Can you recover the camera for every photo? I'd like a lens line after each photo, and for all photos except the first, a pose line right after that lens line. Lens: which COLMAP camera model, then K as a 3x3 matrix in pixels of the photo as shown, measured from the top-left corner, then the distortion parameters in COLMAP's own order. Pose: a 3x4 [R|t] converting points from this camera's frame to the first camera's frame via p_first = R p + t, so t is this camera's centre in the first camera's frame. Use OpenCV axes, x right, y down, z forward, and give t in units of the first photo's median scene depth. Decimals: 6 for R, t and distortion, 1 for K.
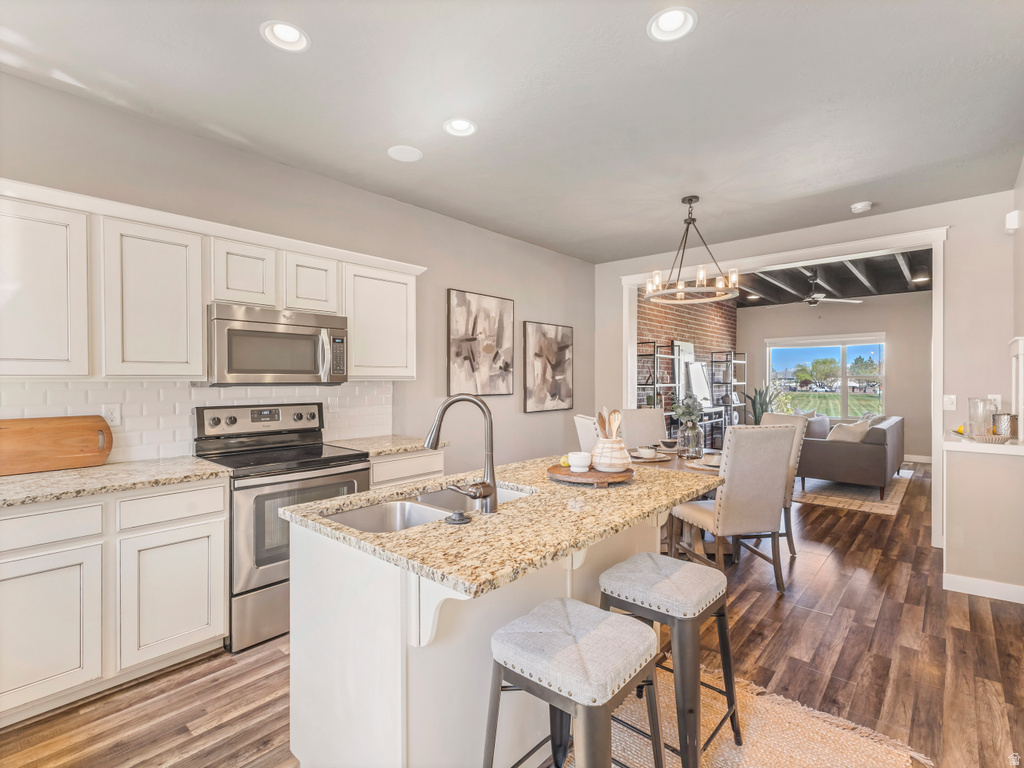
lens RADIAL K [[497.7, 0, 513.4], [0, 497.7, 382.6], [0, 0, 1]] dist [0.003984, -0.000456]
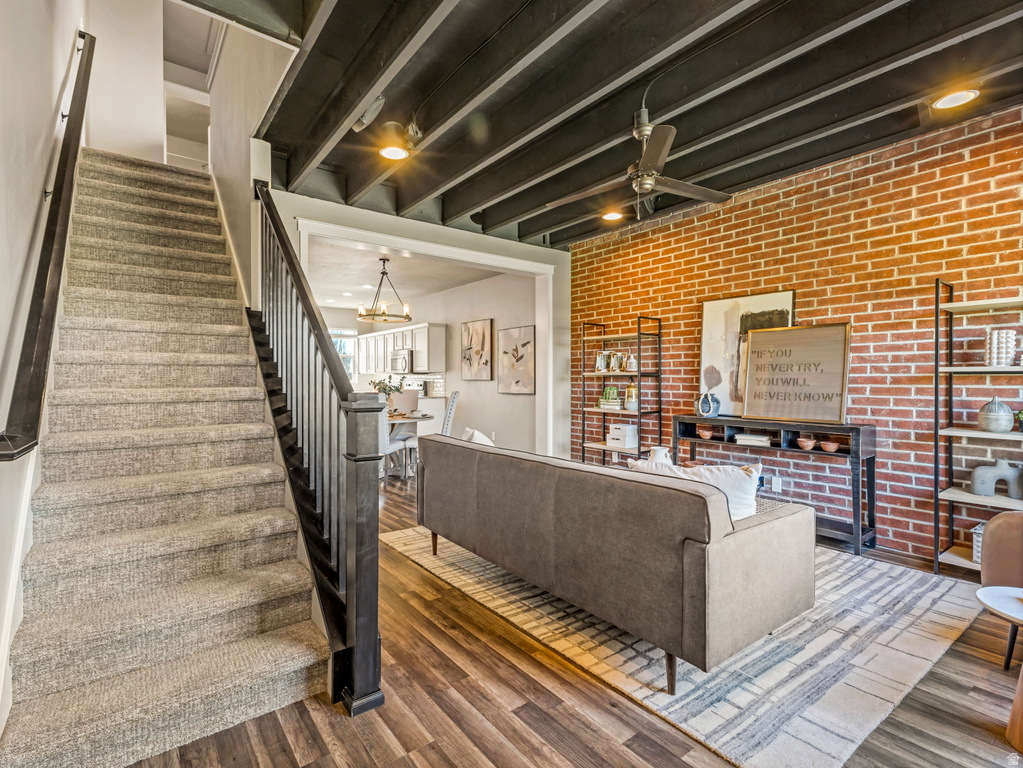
lens RADIAL K [[497.2, 0, 512.9], [0, 497.2, 382.6], [0, 0, 1]] dist [0.003984, -0.000456]
pose [[-0.192177, 0.004068, -0.981352, 1.526516], [-0.008704, 0.999945, 0.005849, 0.021786], [0.981322, 0.009665, -0.192131, 1.399264]]
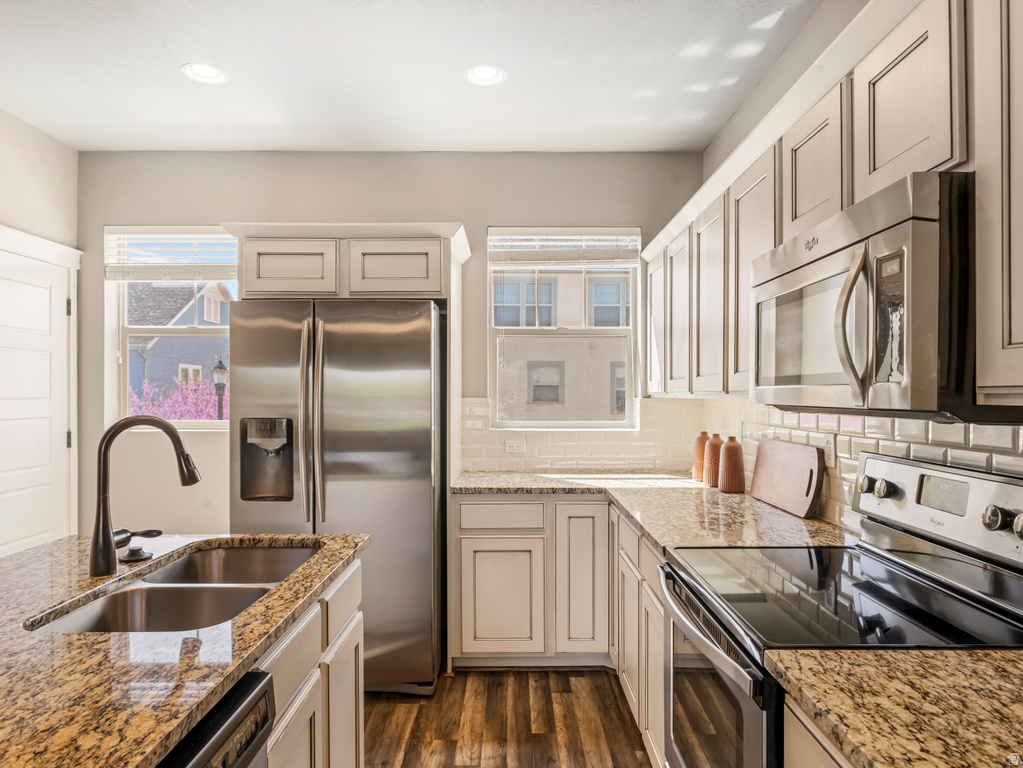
lens RADIAL K [[644.3, 0, 507.9], [0, 644.3, 392.1], [0, 0, 1]] dist [-0.007946, -0.001582]
pose [[-0.754481, -0.002127, -0.656319, 0.046467], [-0.006332, 0.999972, 0.004039, -0.006944], [0.656292, 0.007203, -0.754473, 0.737776]]
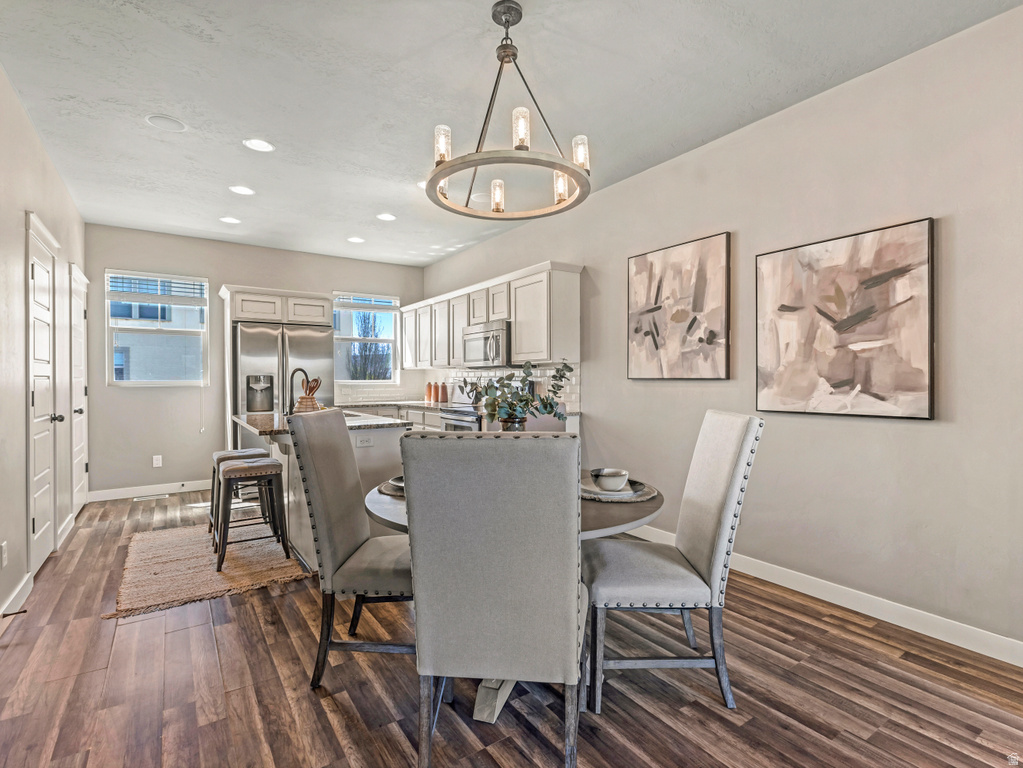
lens RADIAL K [[497.2, 0, 512.9], [0, 497.2, 382.6], [0, 0, 1]] dist [0.003984, -0.000456]
pose [[-0.245619, 0.008162, -0.969332, 0.708532], [-0.004467, 0.999944, 0.009552, 0.023882], [0.969356, 0.006676, -0.245569, 0.915488]]
